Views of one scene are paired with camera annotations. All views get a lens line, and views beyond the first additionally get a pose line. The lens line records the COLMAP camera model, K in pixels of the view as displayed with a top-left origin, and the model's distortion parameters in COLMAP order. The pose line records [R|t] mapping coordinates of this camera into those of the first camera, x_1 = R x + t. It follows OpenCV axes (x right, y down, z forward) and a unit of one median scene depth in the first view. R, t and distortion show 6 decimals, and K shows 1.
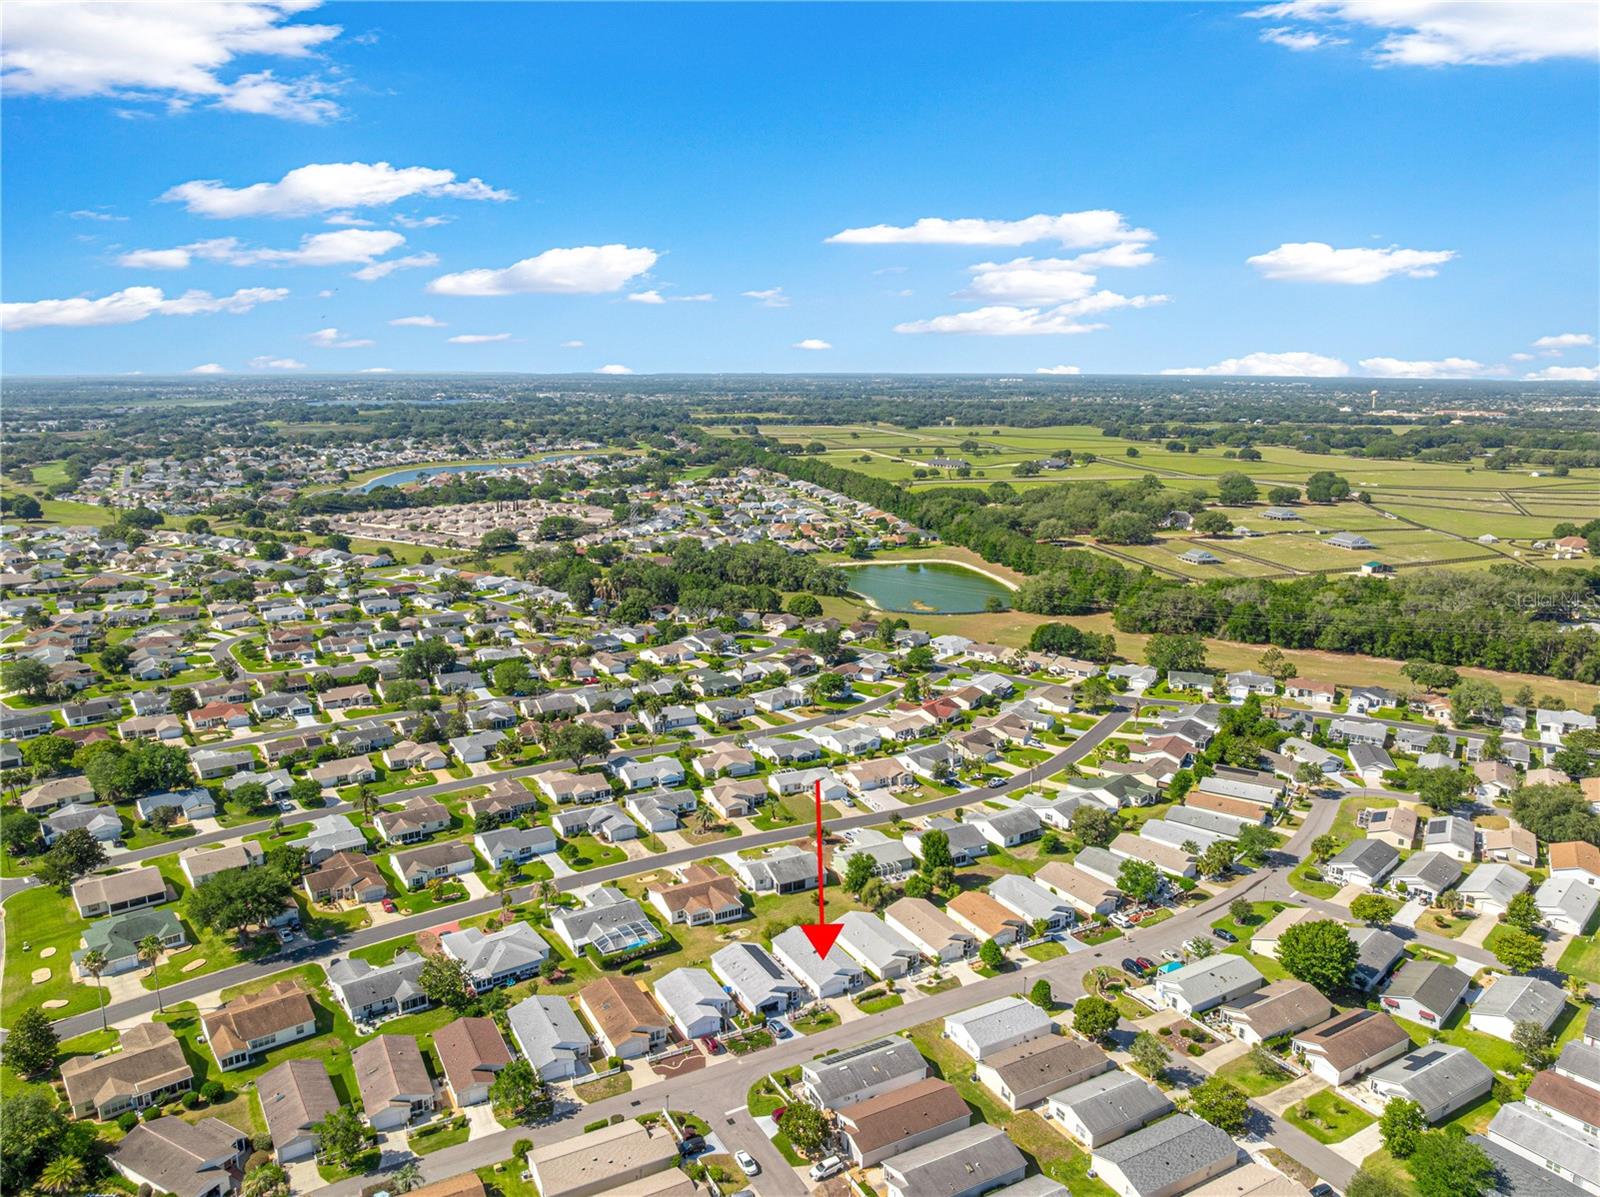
lens RADIAL K [[1117.5, 0, 800.0], [0, 1117.5, 598.5], [0, 0, 1]] dist [-0.070167, 0.001625]
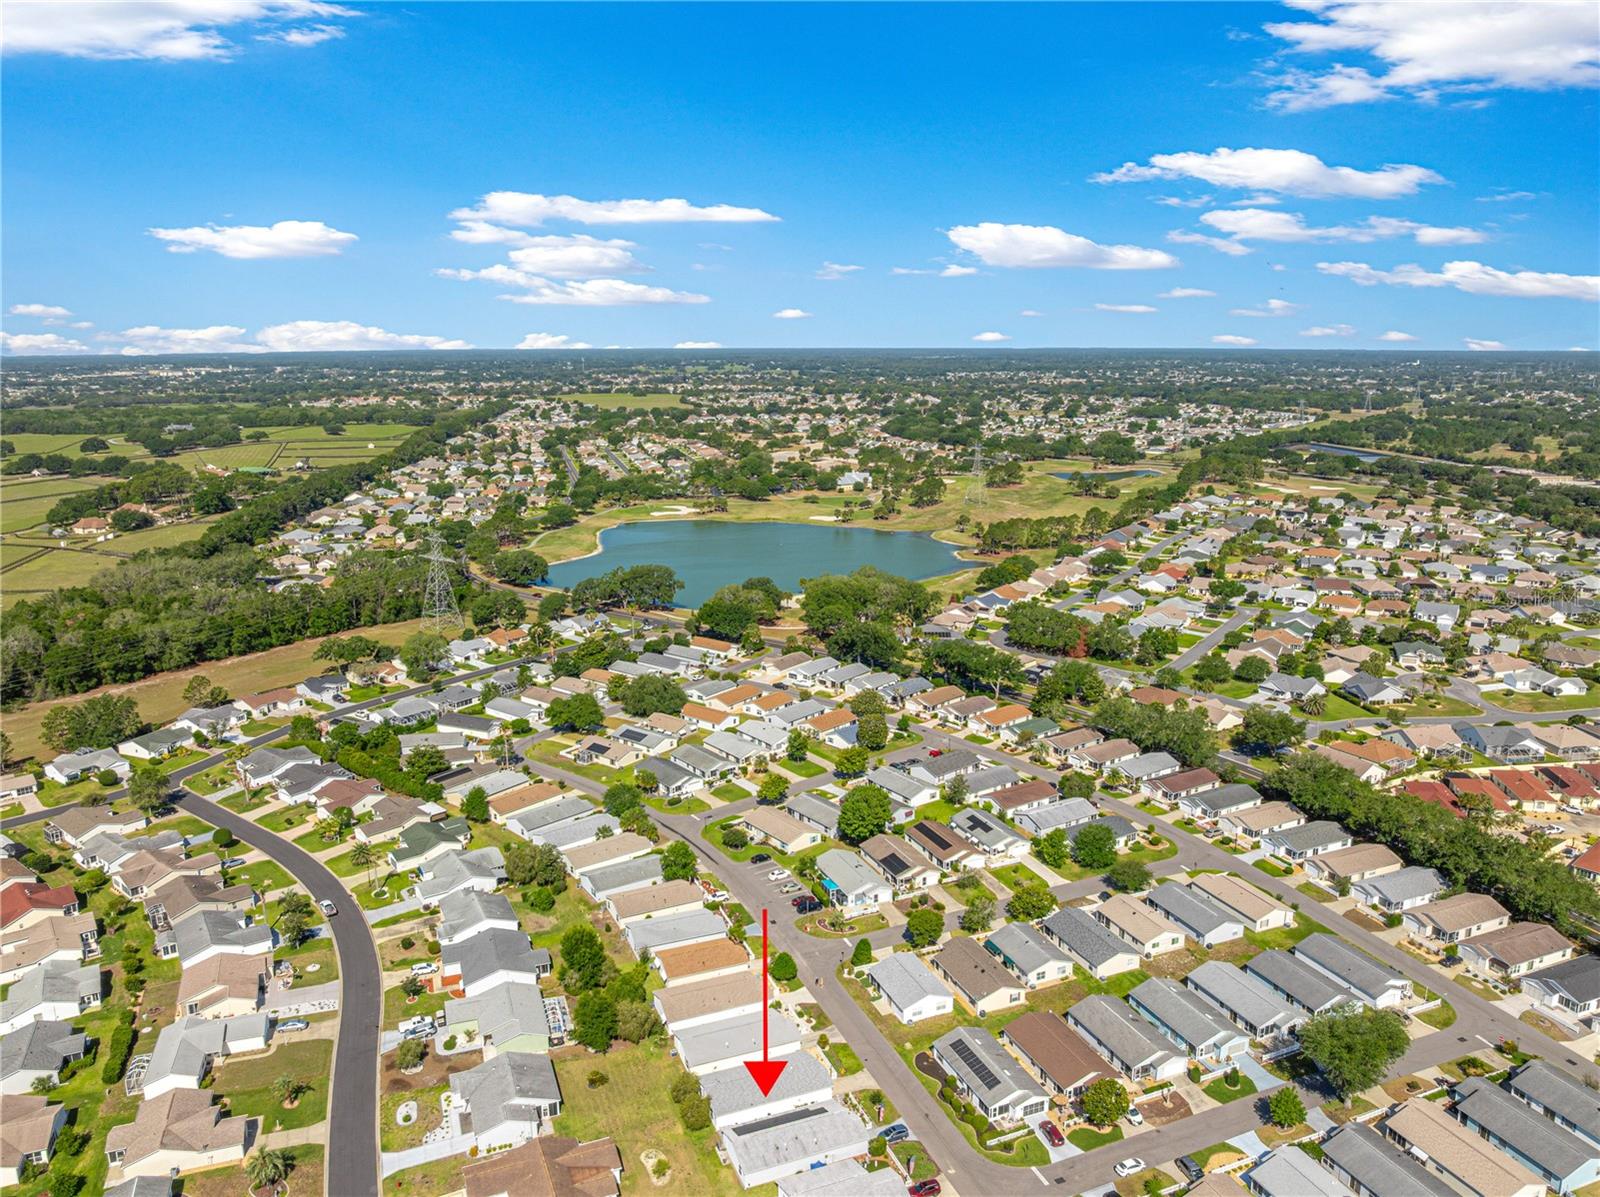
lens RADIAL K [[1117.5, 0, 800.0], [0, 1117.5, 598.5], [0, 0, 1]] dist [-0.070167, 0.001625]
pose [[0.123408, -0.228947, 0.965585, -0.500187], [0.215711, 0.955945, 0.199093, -0.125575], [-0.968627, 0.183718, 0.167358, 0.580697]]
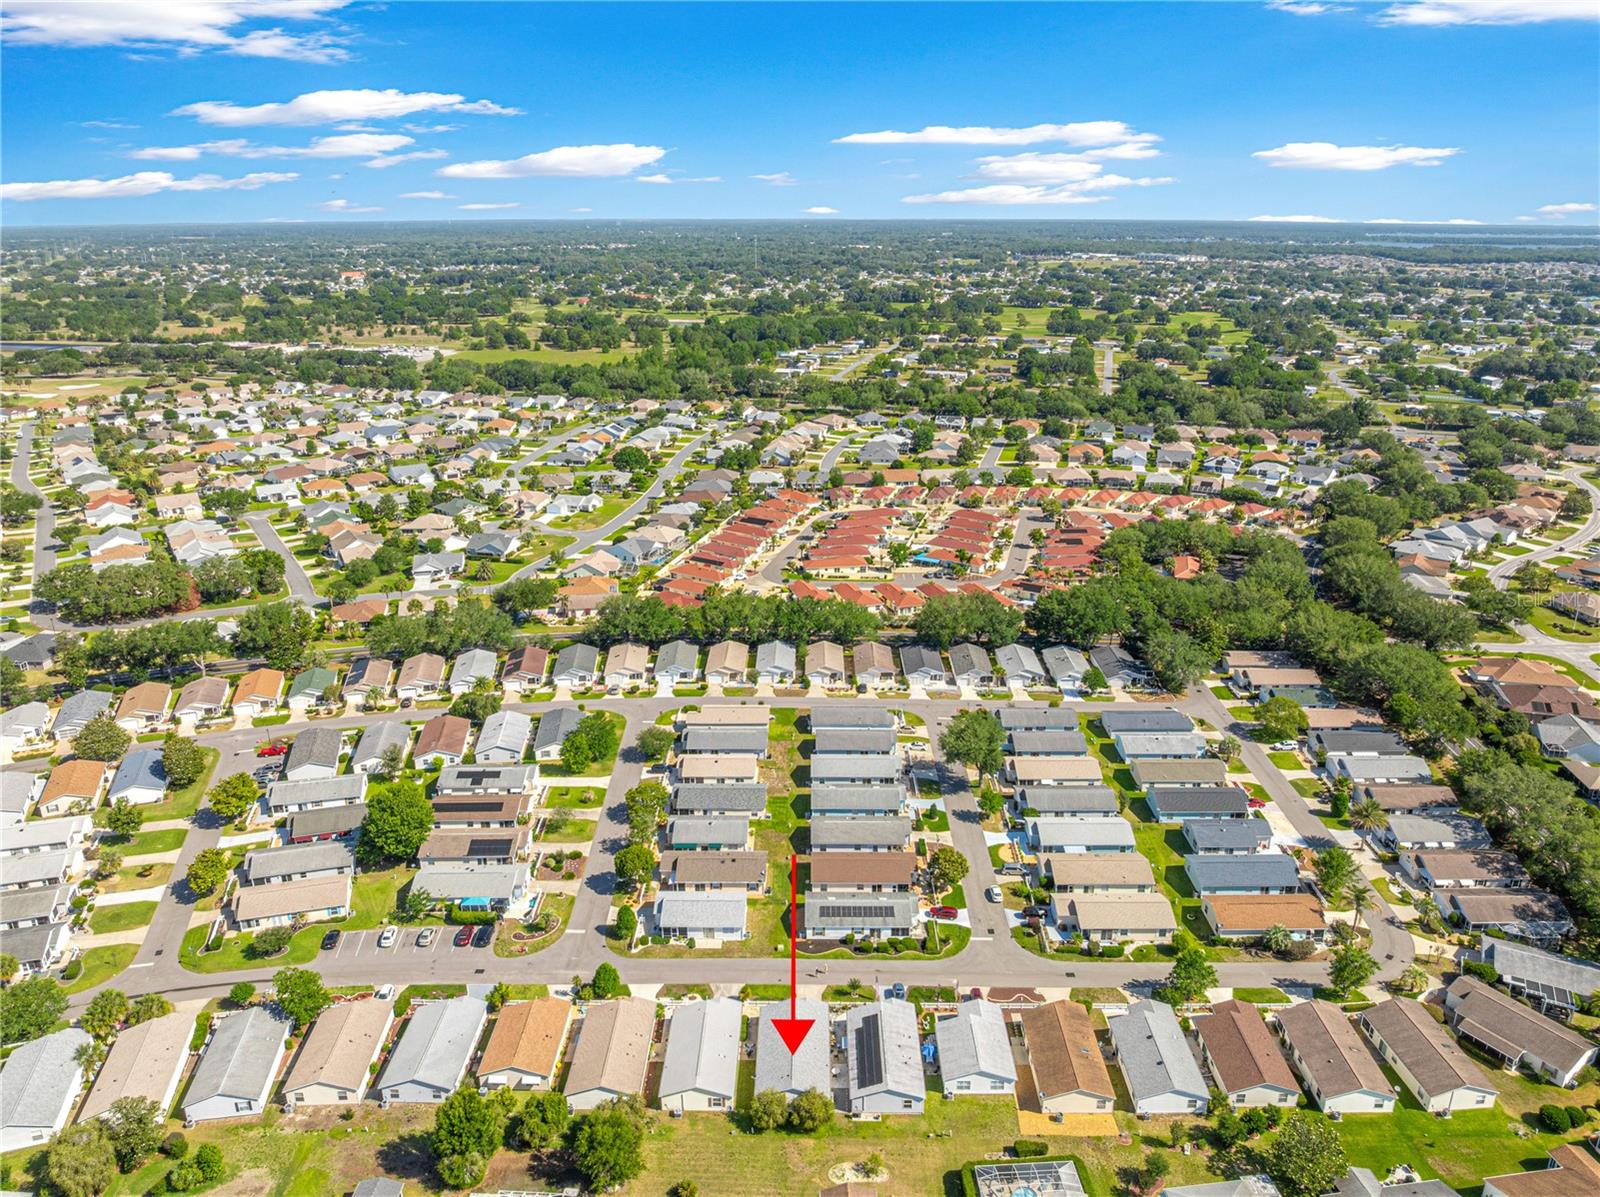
lens RADIAL K [[1117.5, 0, 800.0], [0, 1117.5, 598.5], [0, 0, 1]] dist [-0.070167, 0.001625]
pose [[-0.875949, -0.165005, 0.453307, -0.197393], [0.095289, 0.861986, 0.497896, -0.229987], [-0.472899, 0.479327, -0.739333, 1.052941]]
